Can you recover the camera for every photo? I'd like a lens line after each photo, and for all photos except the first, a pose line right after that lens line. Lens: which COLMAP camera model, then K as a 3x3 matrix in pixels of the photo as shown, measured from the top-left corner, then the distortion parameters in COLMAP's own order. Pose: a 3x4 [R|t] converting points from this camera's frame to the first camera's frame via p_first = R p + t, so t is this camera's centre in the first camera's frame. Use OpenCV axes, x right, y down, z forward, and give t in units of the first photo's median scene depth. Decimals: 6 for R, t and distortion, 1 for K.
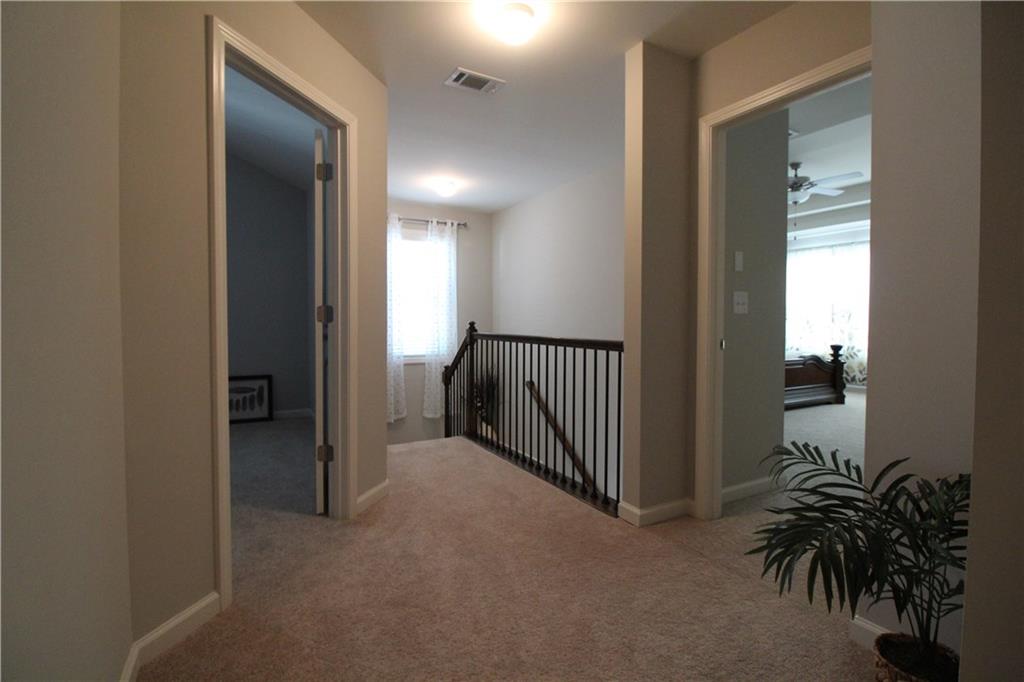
lens RADIAL K [[473.3, 0, 512.7], [0, 473.3, 342.2], [0, 0, 1]] dist [-0.010635, -0.005141]
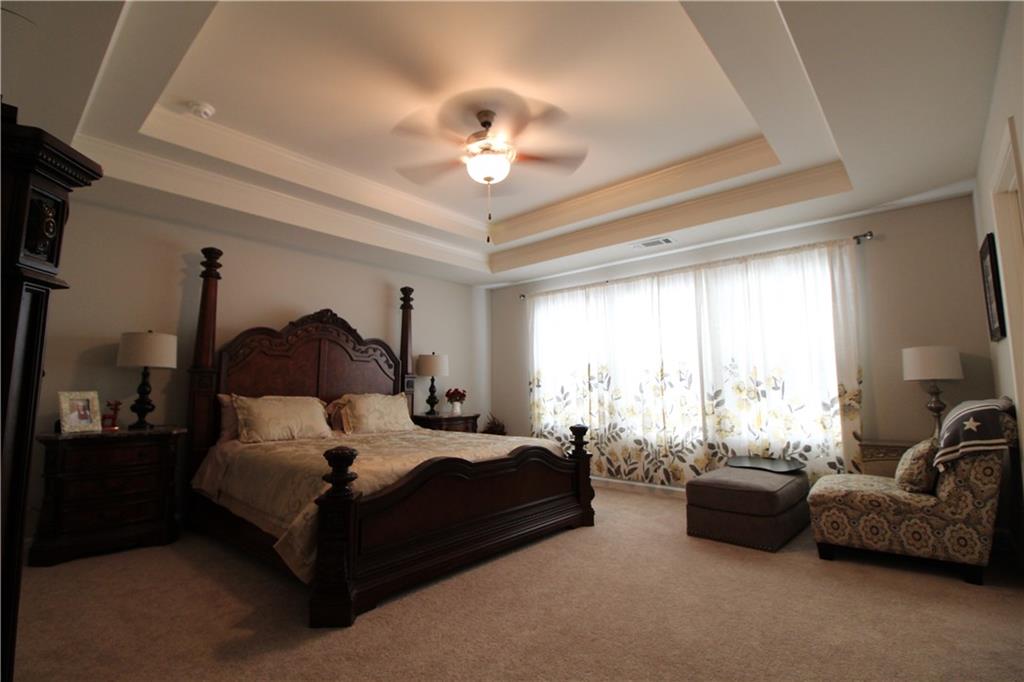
lens RADIAL K [[473.3, 0, 509.1], [0, 473.3, 338.0], [0, 0, 1]] dist [-0.010635, -0.005141]
pose [[0.943909, 0.035696, 0.328271, 0.337355], [0.015414, 0.988293, -0.151788, -0.013356], [-0.329846, 0.148334, 0.932308, 0.371111]]
